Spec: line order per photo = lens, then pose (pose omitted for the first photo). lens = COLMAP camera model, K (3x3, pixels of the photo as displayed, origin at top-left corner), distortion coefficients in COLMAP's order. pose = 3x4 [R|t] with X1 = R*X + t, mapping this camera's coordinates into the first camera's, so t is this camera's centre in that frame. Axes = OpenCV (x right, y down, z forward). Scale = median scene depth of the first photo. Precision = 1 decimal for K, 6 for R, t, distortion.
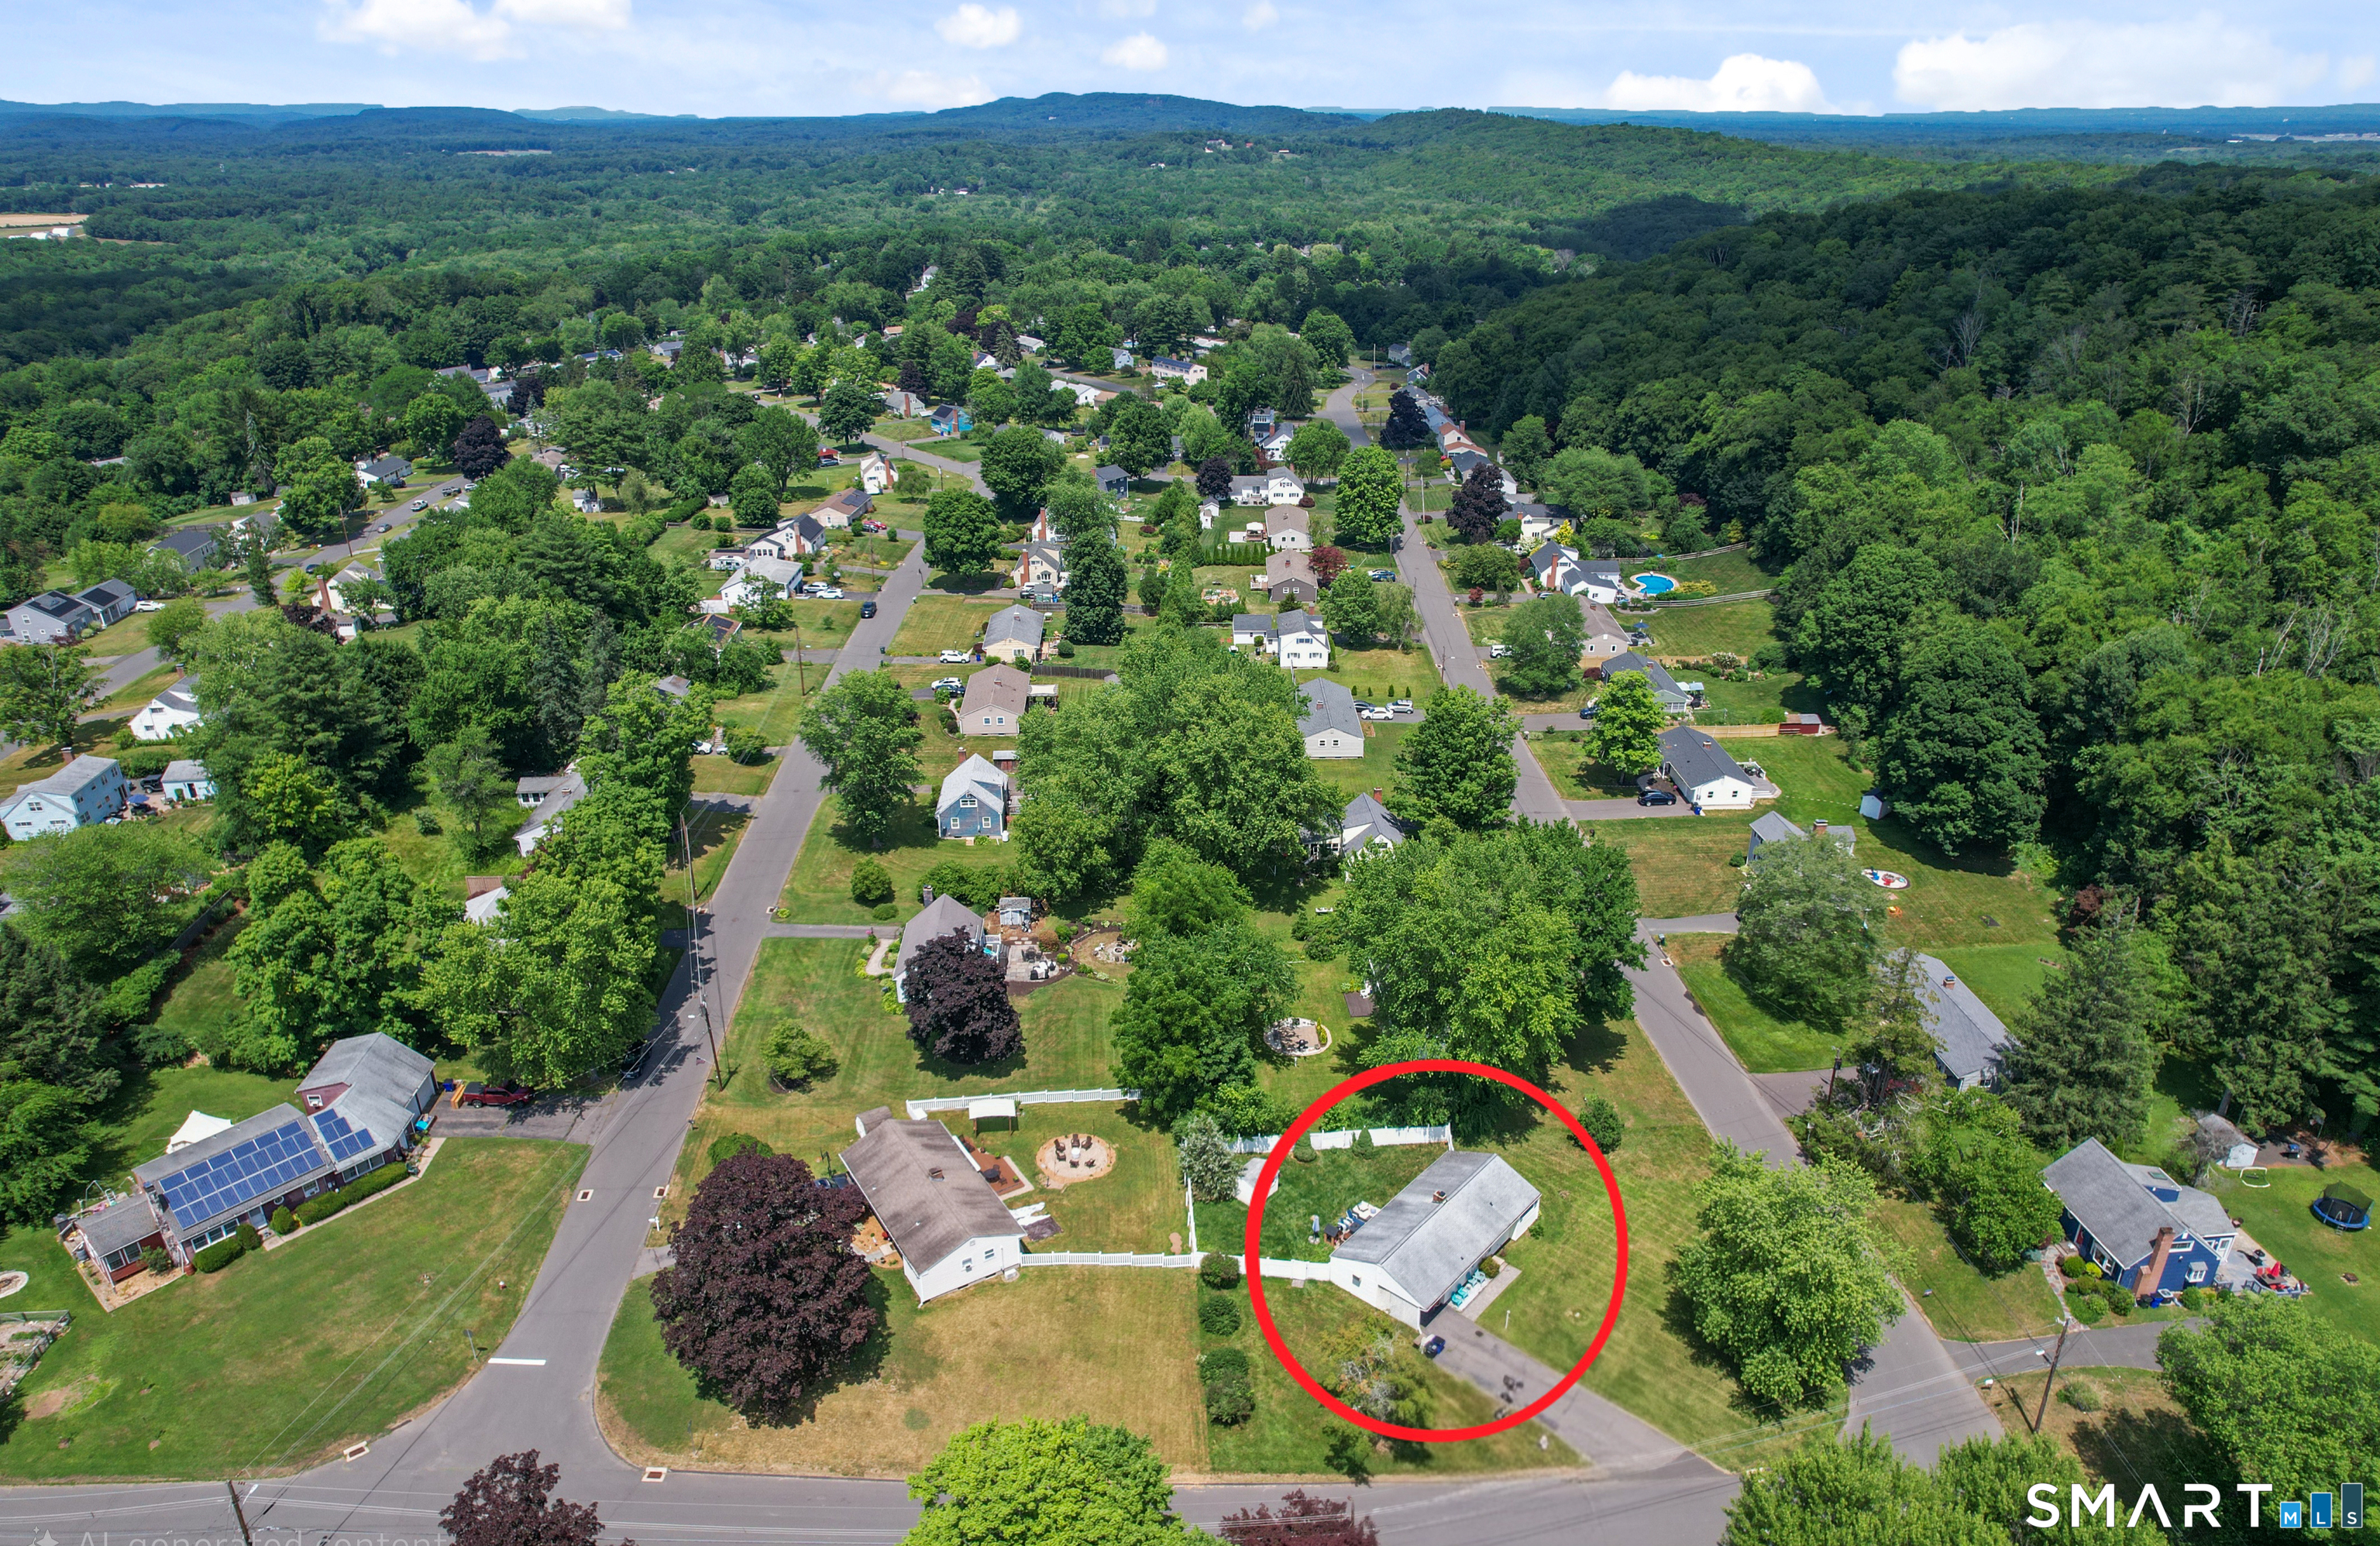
lens RADIAL K [[1532.9, 0, 1120.9], [0, 1532.9, 773.3], [0, 0, 1]] dist [-0.053948, -0.000026]
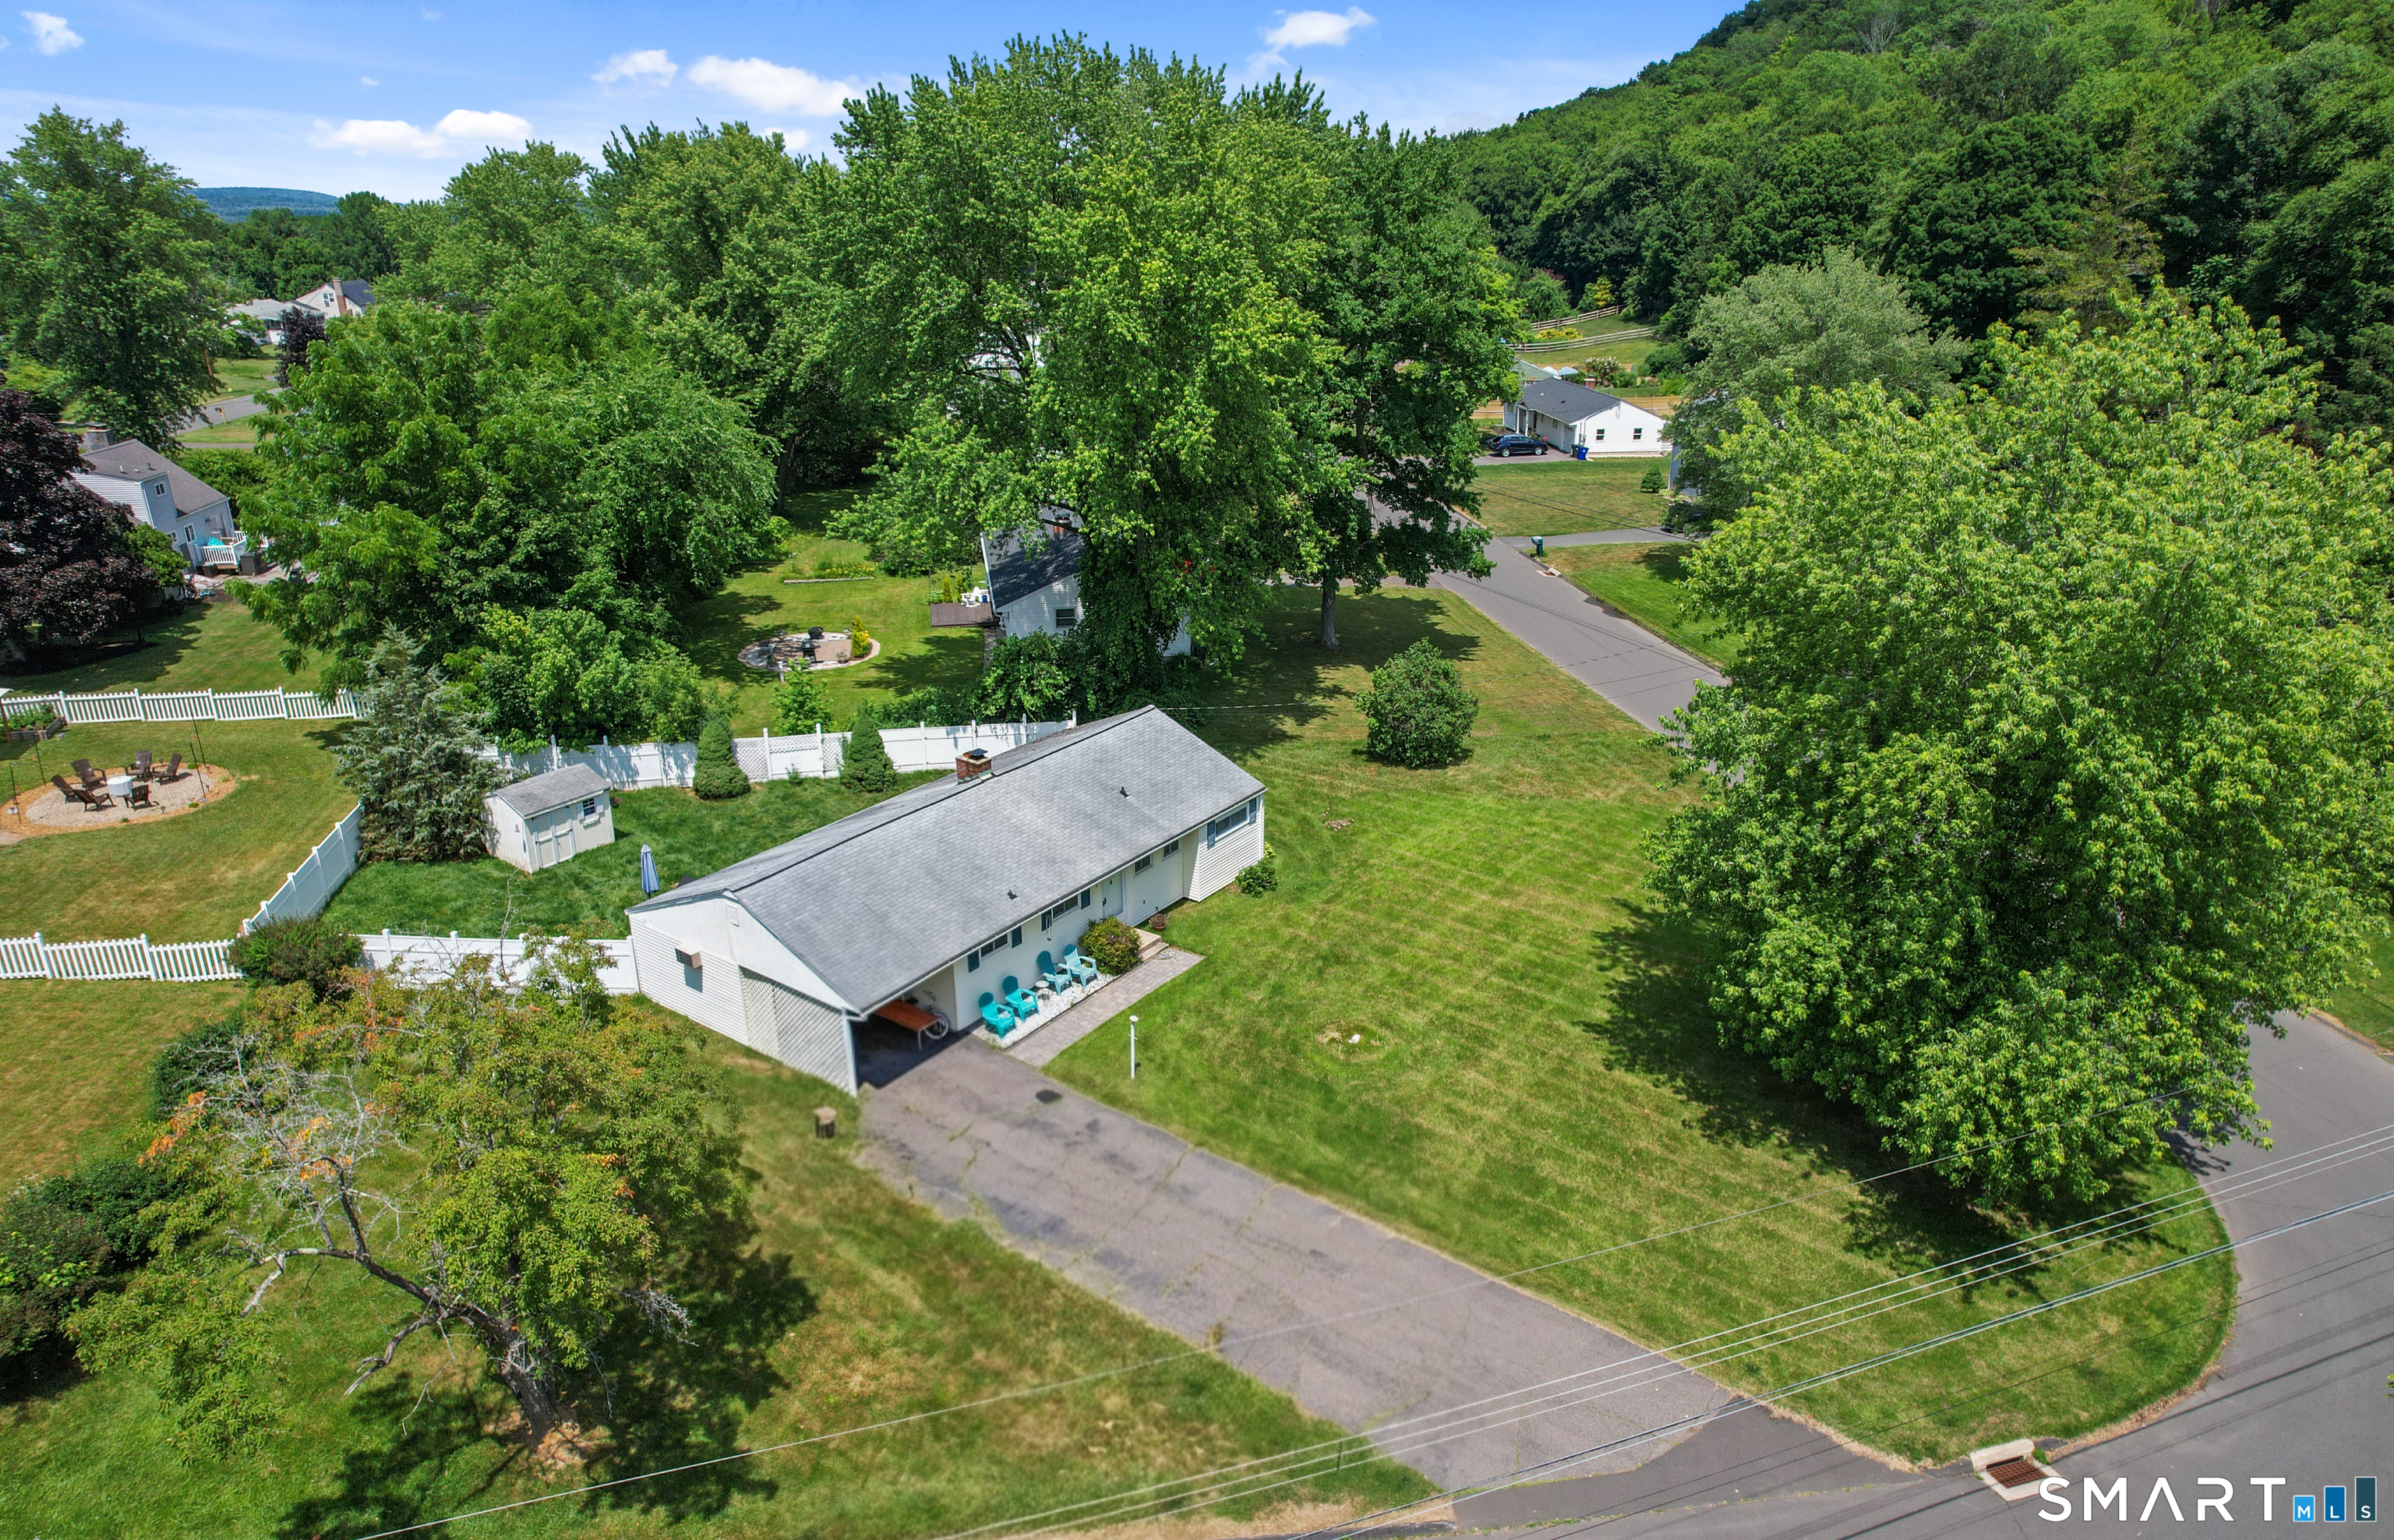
lens RADIAL K [[1567.1, 0, 1128.3], [0, 1567.1, 773.9], [0, 0, 1]] dist [-0.102879, 0.081926]
pose [[0.995473, -0.026861, 0.091176, 0.204905], [0.031854, 0.998046, -0.053760, 0.290755], [-0.089553, 0.056421, 0.994383, 0.609120]]
